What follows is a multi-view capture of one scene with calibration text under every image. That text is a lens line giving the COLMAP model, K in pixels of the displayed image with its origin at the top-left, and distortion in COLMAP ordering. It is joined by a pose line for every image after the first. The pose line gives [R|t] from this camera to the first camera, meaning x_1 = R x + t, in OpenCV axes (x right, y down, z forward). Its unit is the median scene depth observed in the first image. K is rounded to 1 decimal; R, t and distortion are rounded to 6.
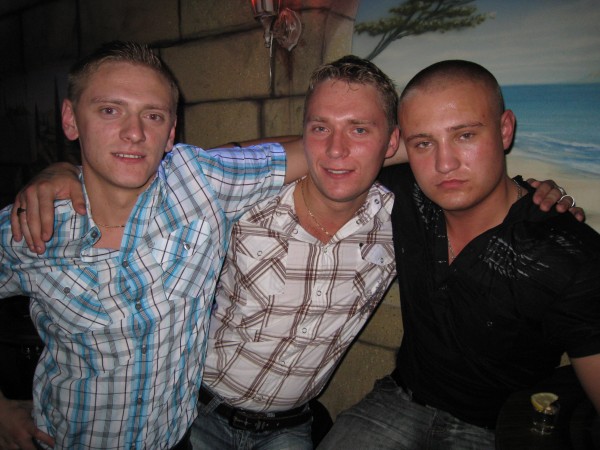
lens RADIAL K [[471.0, 0, 300.0], [0, 471.0, 225.0], [0, 0, 1]] dist [-0.052965, -0.000400]
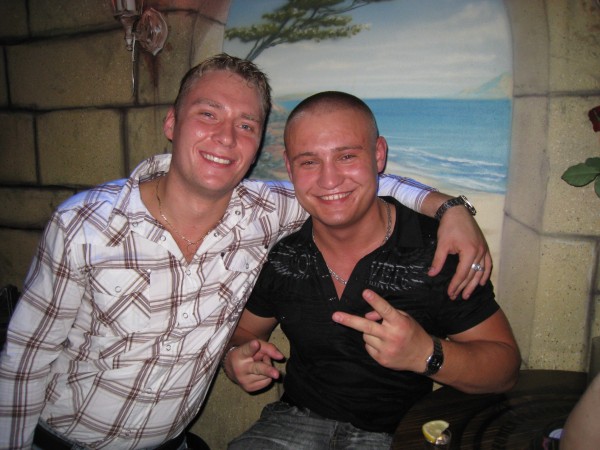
lens RADIAL K [[578.0, 0, 300.0], [0, 578.0, 225.0], [0, 0, 1]] dist [0.004985, 0.009394]
pose [[0.974637, -0.004441, 0.223748, 0.001153], [0.014350, 0.998986, -0.042676, 0.019093], [-0.223331, 0.044804, 0.973712, -0.170913]]
